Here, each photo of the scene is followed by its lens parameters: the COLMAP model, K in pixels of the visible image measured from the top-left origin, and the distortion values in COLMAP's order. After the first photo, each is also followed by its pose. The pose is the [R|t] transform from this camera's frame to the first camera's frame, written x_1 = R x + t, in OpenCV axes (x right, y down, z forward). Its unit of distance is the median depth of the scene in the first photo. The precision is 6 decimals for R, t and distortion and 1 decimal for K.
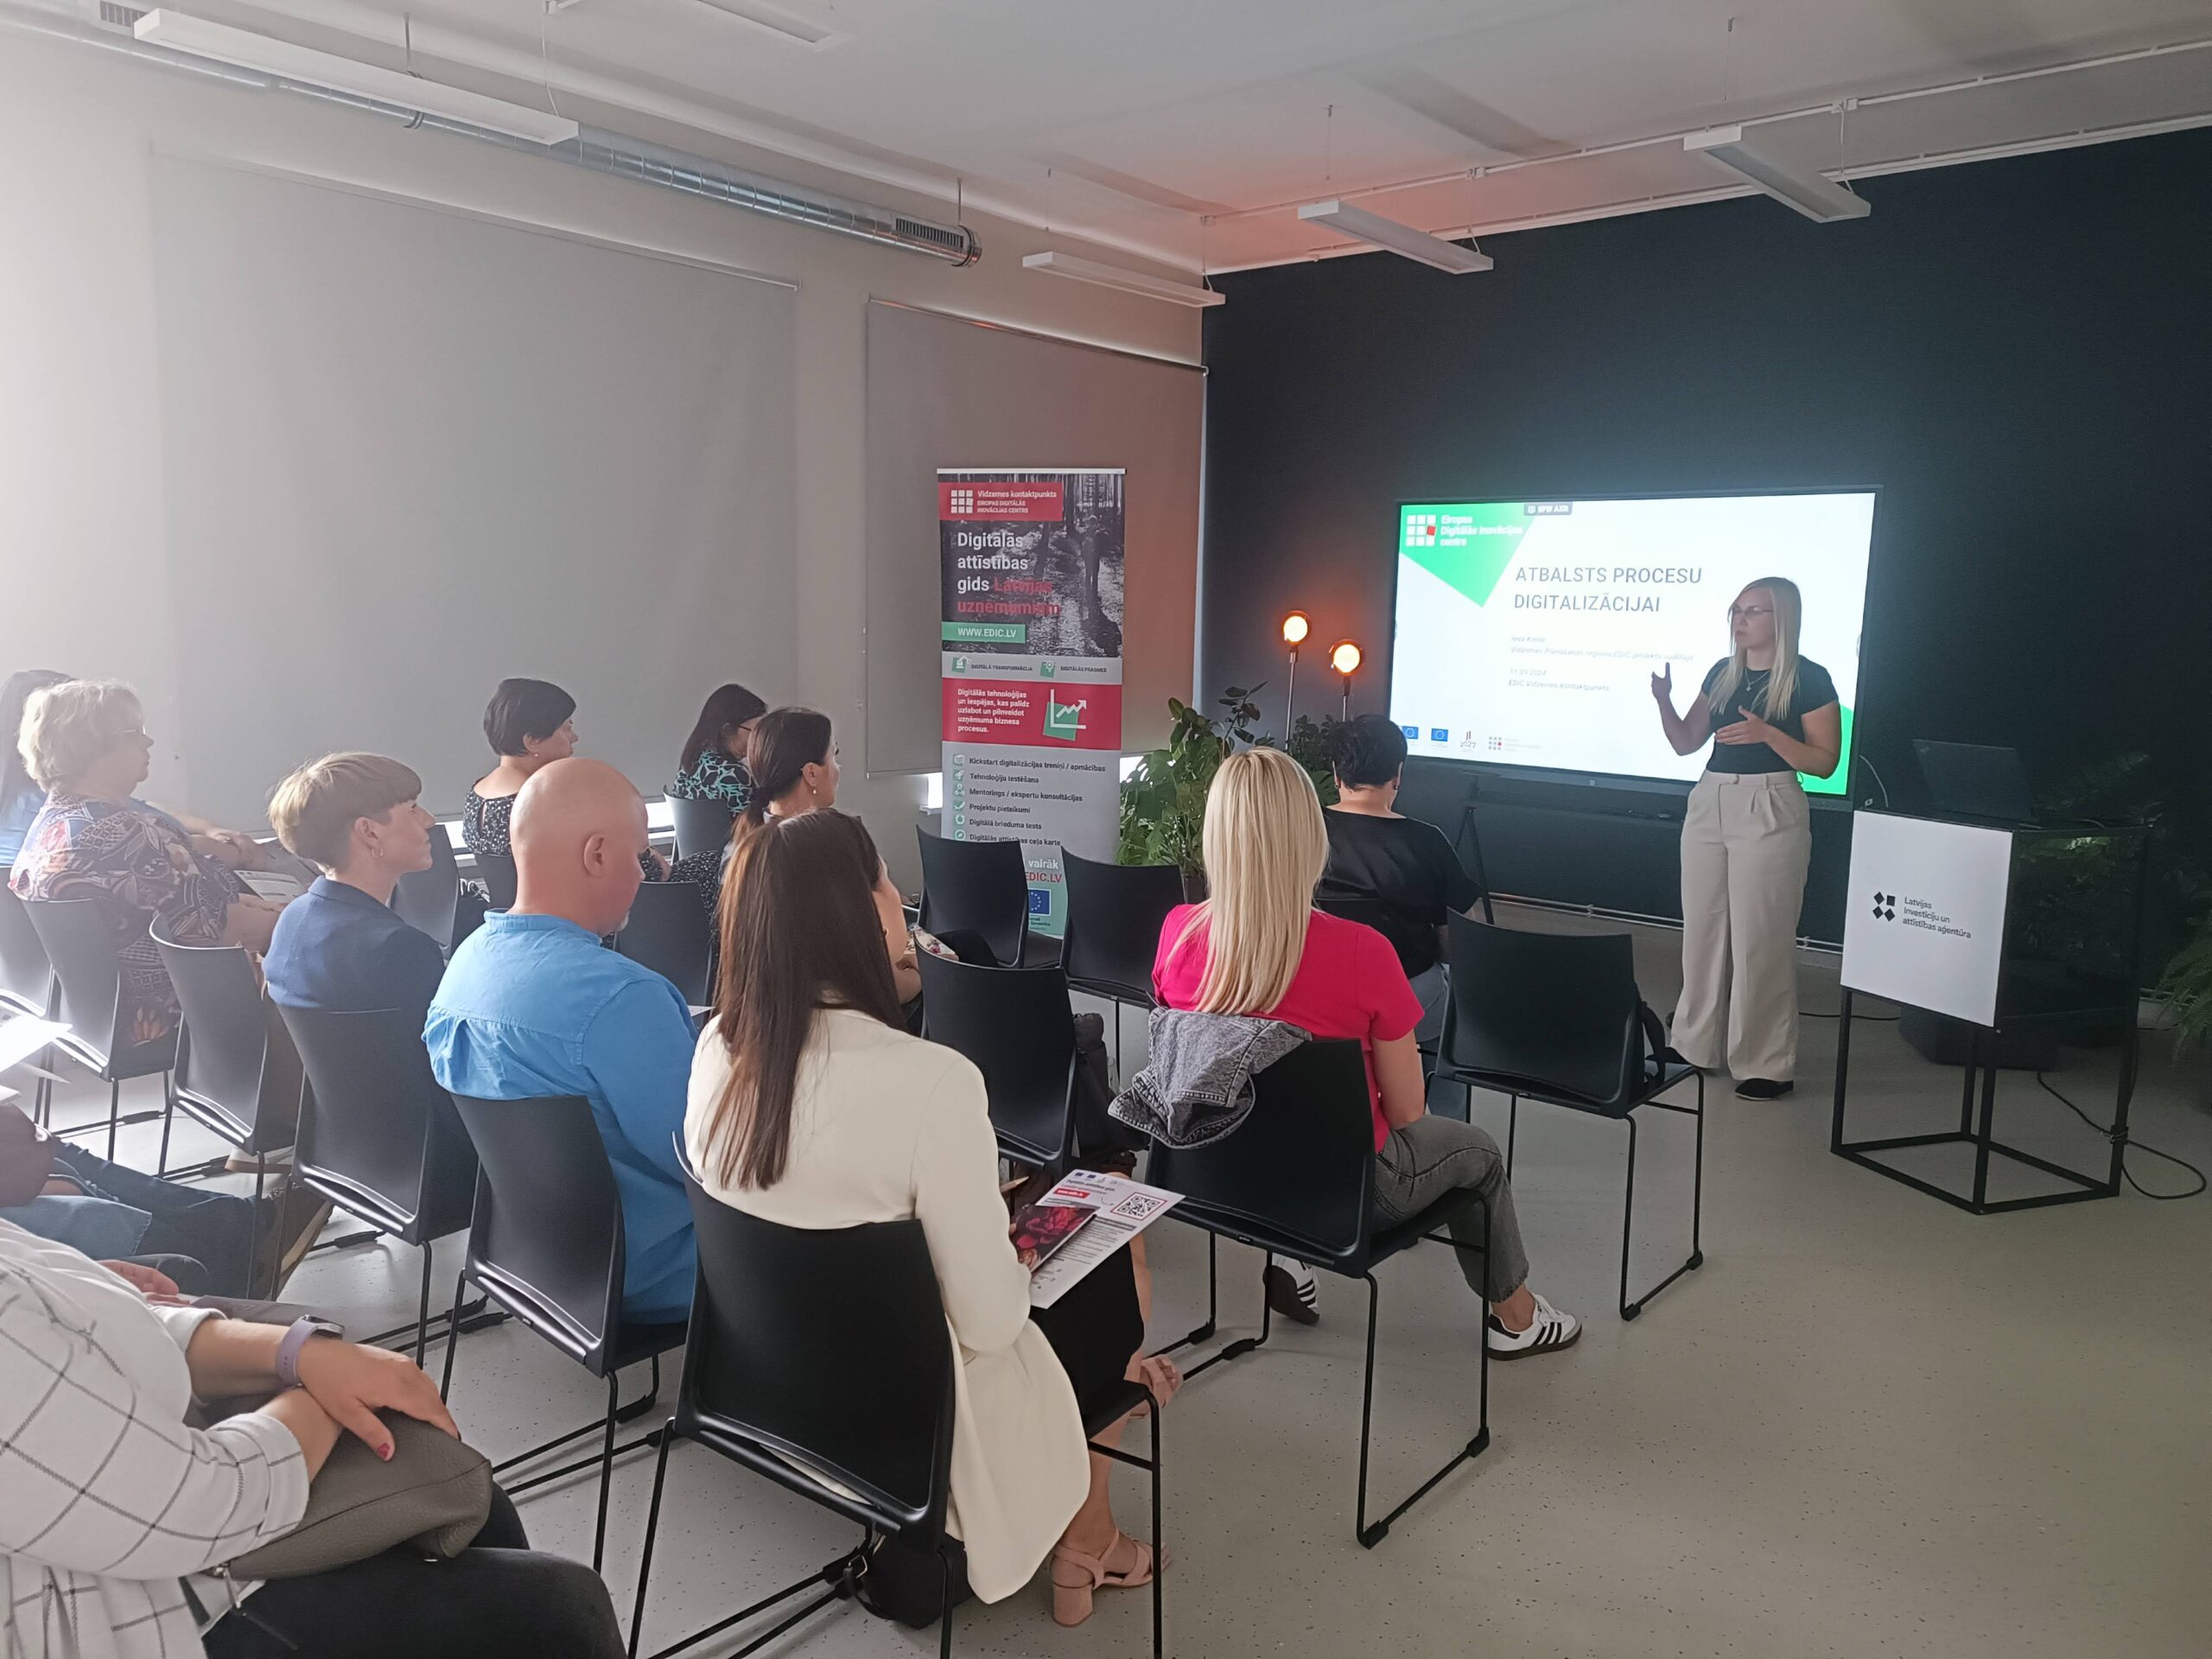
lens RADIAL K [[1587.3, 0, 1117.3], [0, 1587.3, 822.8], [0, 0, 1]] dist [0.052121, -0.003831]
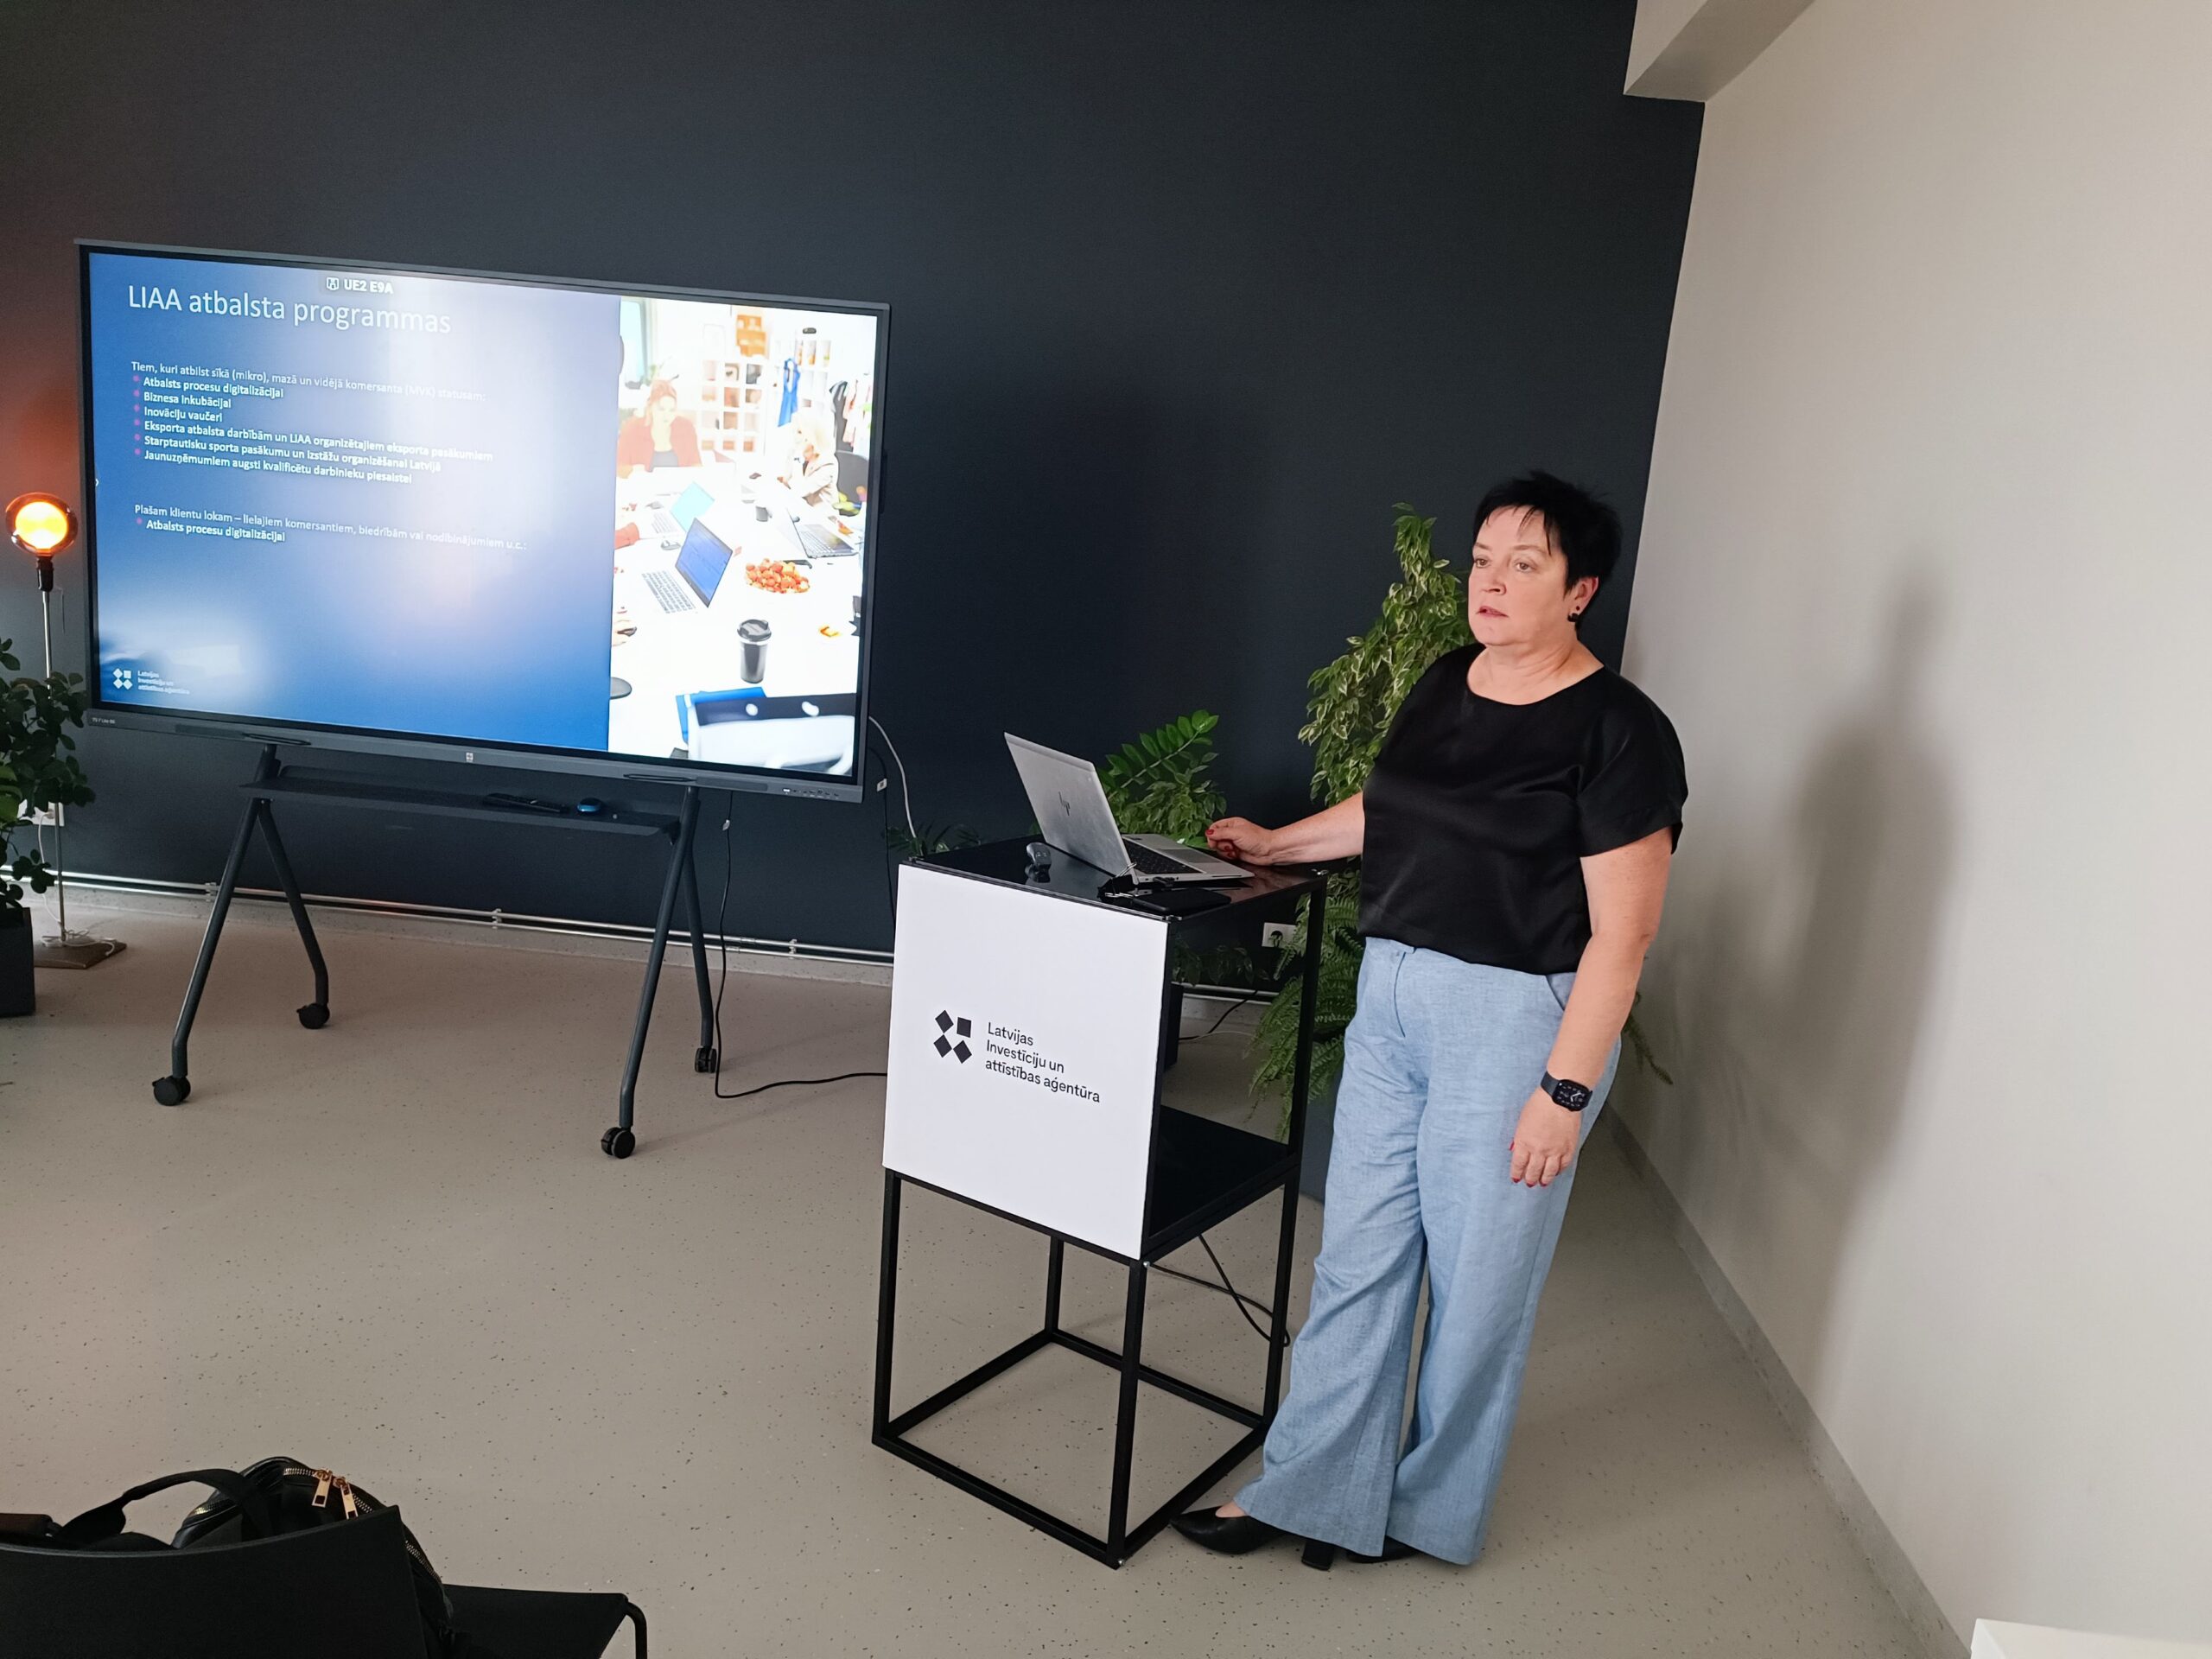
lens RADIAL K [[1593.6, 0, 1105.5], [0, 1593.6, 821.7], [0, 0, 1]] dist [0.050484, -0.054588]
pose [[0.814031, -0.063142, 0.577380, 0.133921], [0.017147, 0.996253, 0.084774, -0.046049], [-0.580569, -0.059108, 0.812063, 0.343244]]
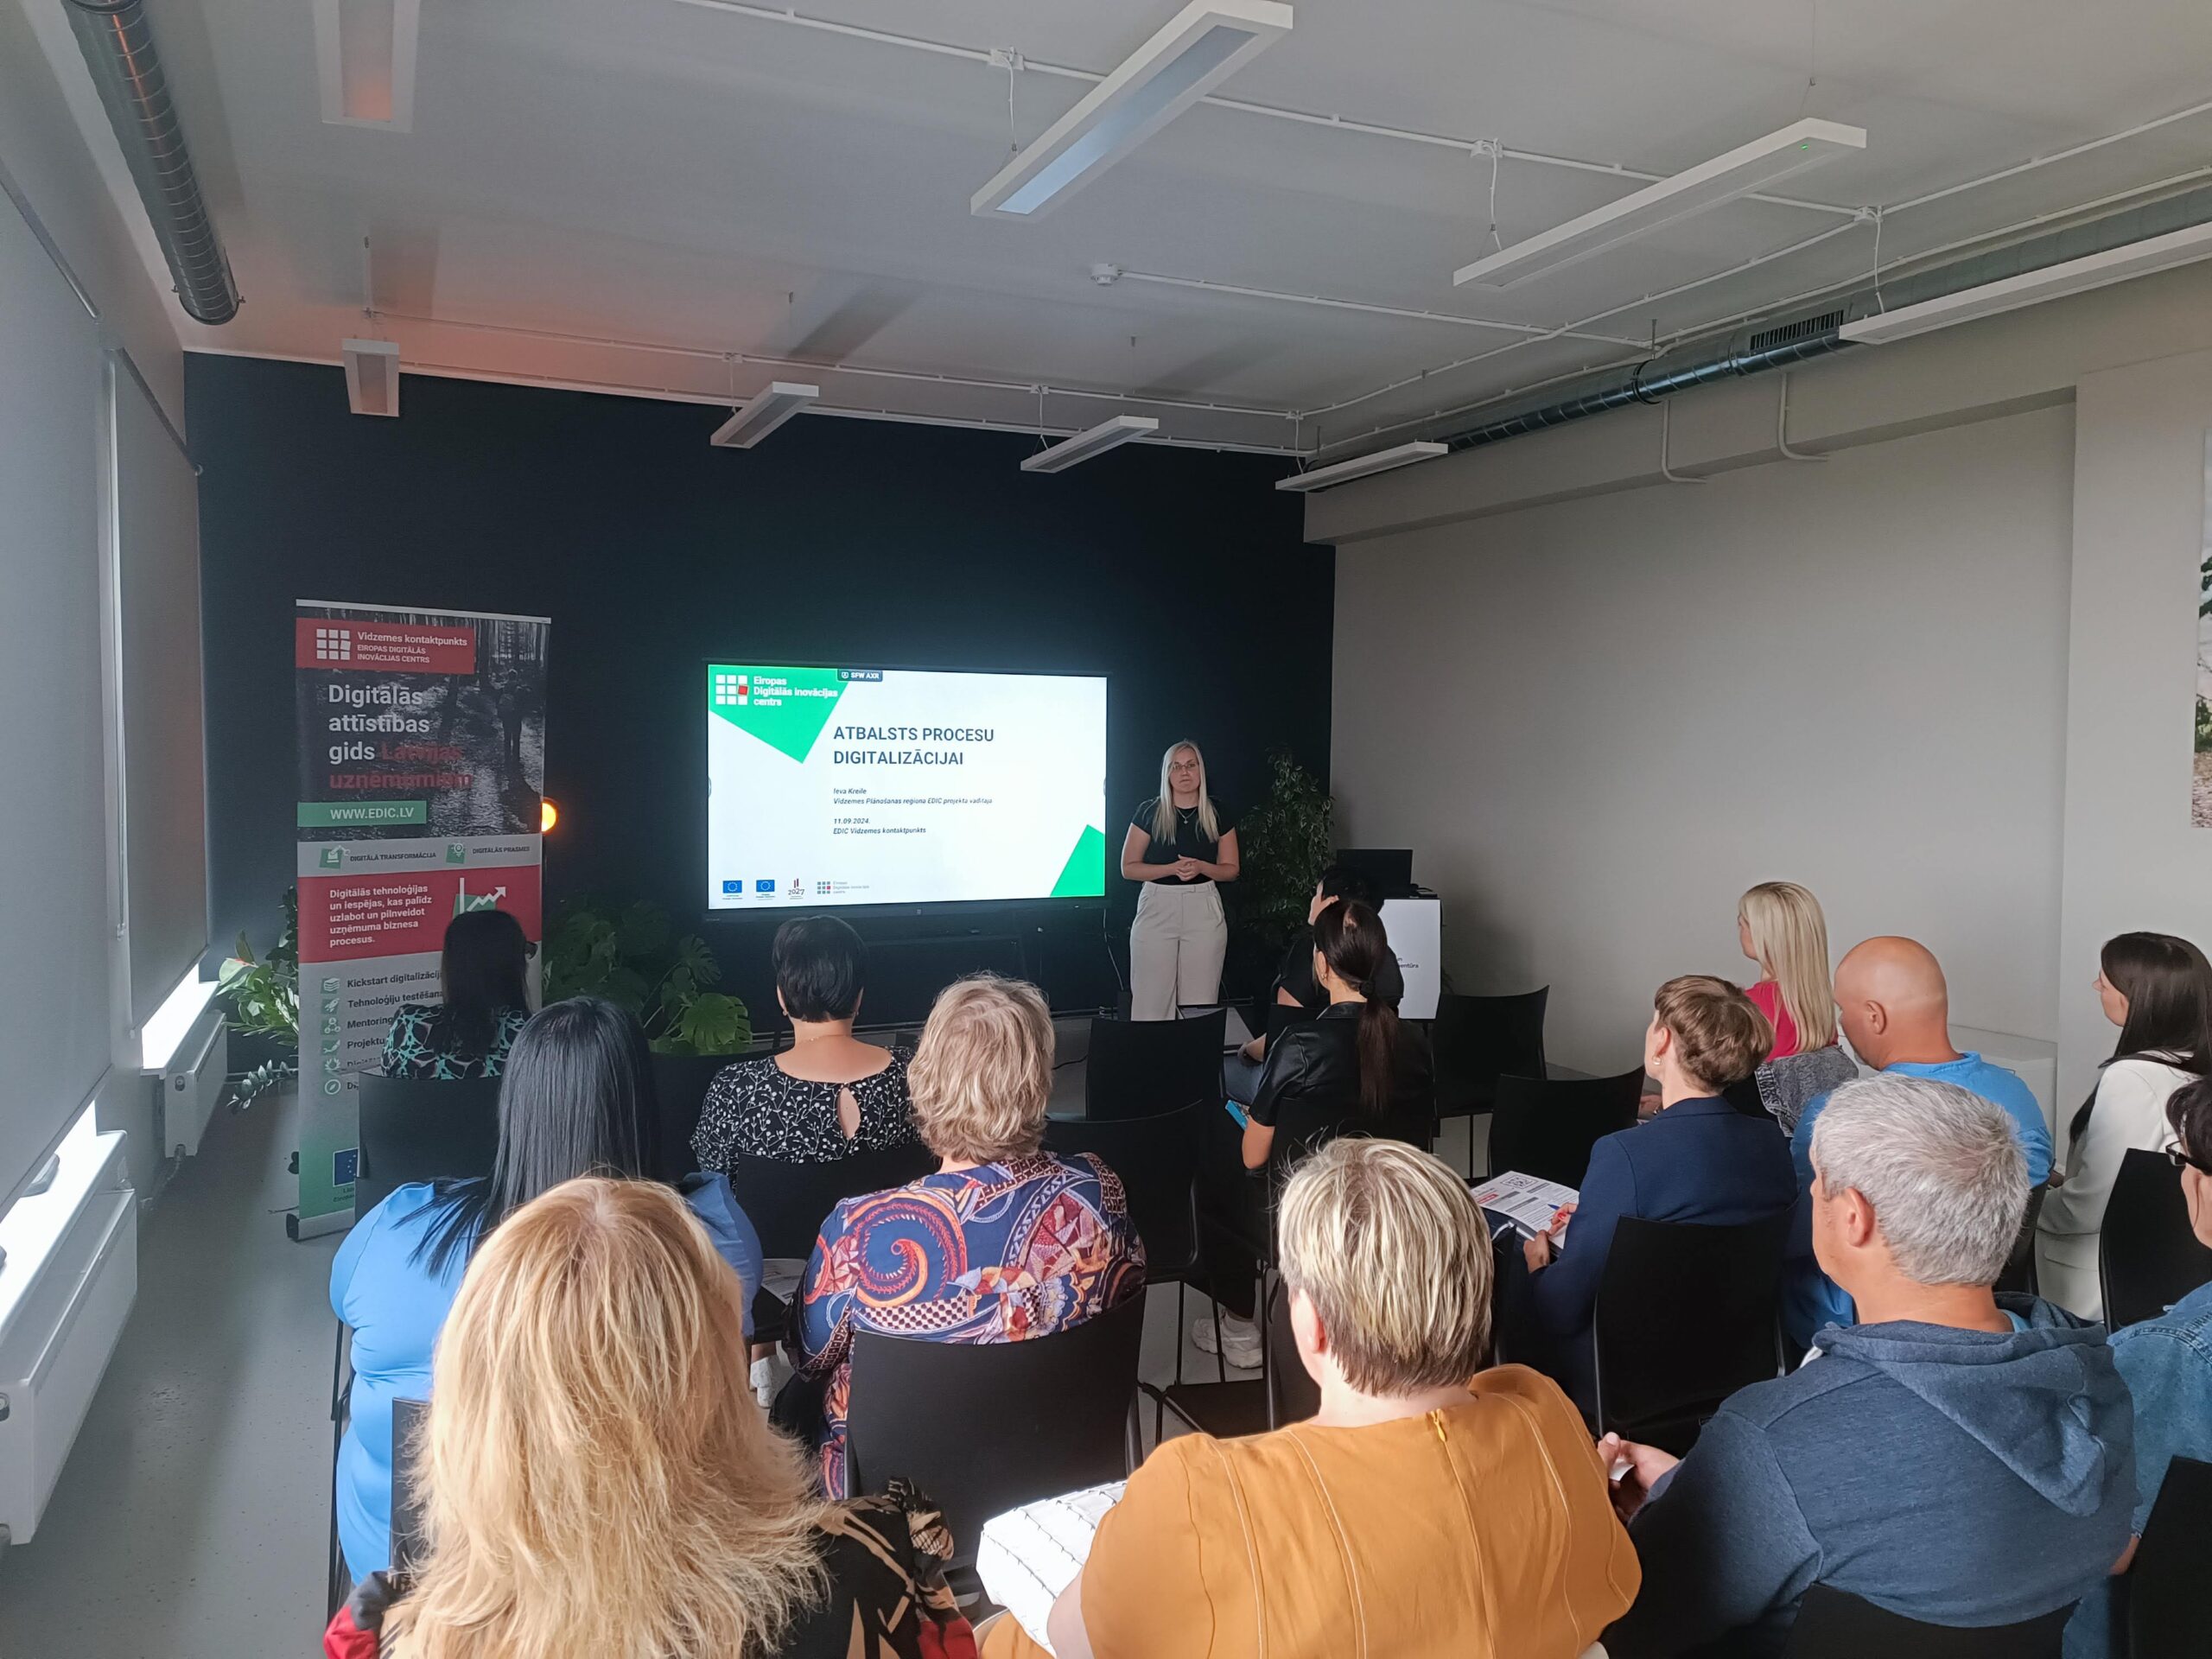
lens RADIAL K [[1593.6, 0, 1105.5], [0, 1593.6, 821.7], [0, 0, 1]] dist [0.050484, -0.054588]
pose [[0.426505, -0.064584, 0.902176, -0.650799], [0.124511, 0.992144, 0.012161, -0.083526], [-0.895874, 0.107144, 0.431196, 0.358029]]
